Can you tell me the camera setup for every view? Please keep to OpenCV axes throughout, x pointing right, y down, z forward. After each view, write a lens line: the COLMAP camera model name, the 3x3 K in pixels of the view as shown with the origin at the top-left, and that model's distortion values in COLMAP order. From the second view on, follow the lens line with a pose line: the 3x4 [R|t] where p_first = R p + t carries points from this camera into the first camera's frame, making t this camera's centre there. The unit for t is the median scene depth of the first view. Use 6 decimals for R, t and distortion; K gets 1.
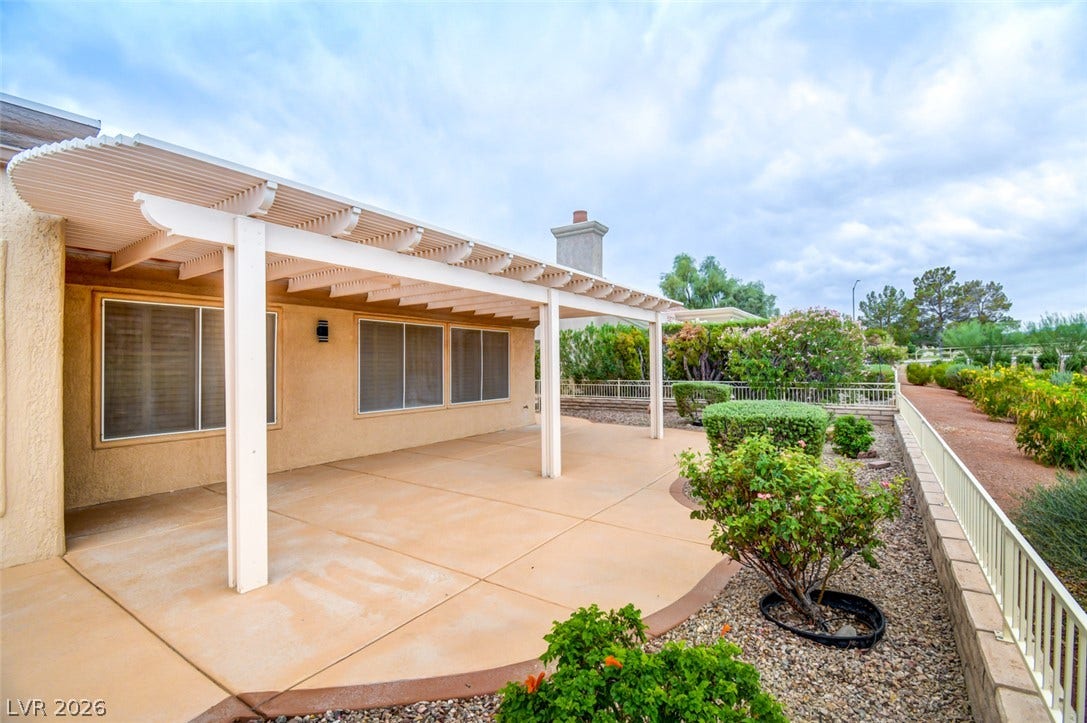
lens RADIAL K [[480.4, 0, 531.8], [0, 480.4, 356.0], [0, 0, 1]] dist [-0.019766, -0.005894]
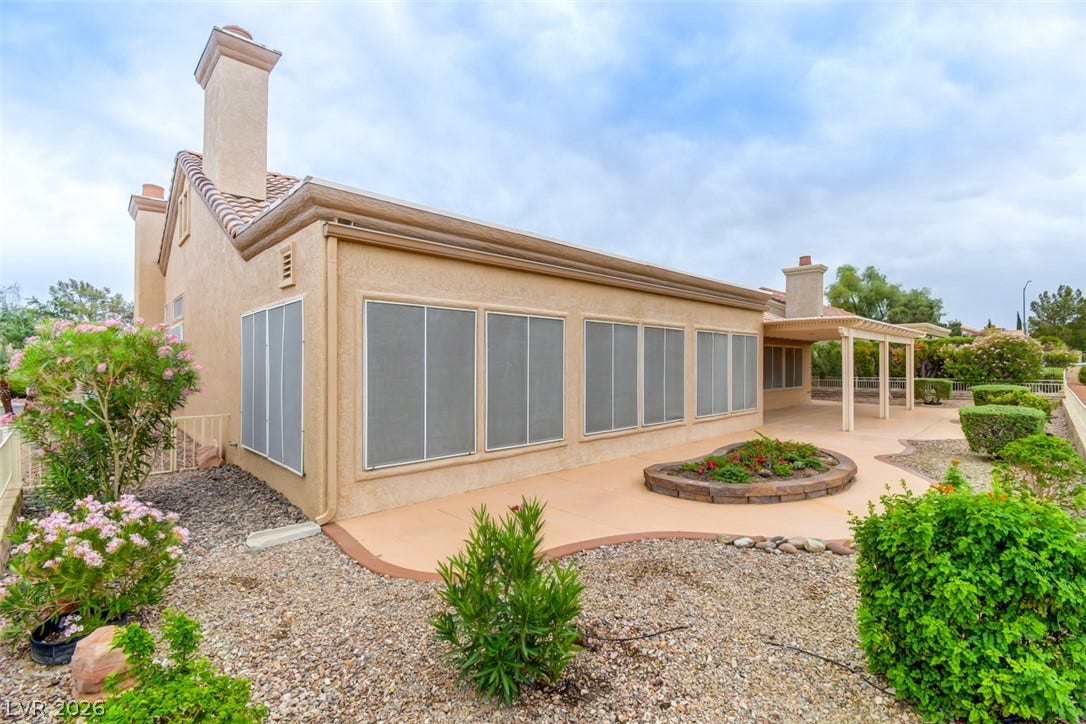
lens RADIAL K [[479.9, 0, 535.1], [0, 479.9, 356.6], [0, 0, 1]] dist [-0.019766, -0.005894]
pose [[0.978392, 0.002071, -0.206748, -0.514847], [-0.001077, 0.999987, 0.004919, -0.021653], [0.206755, -0.004590, 0.978382, -0.703153]]
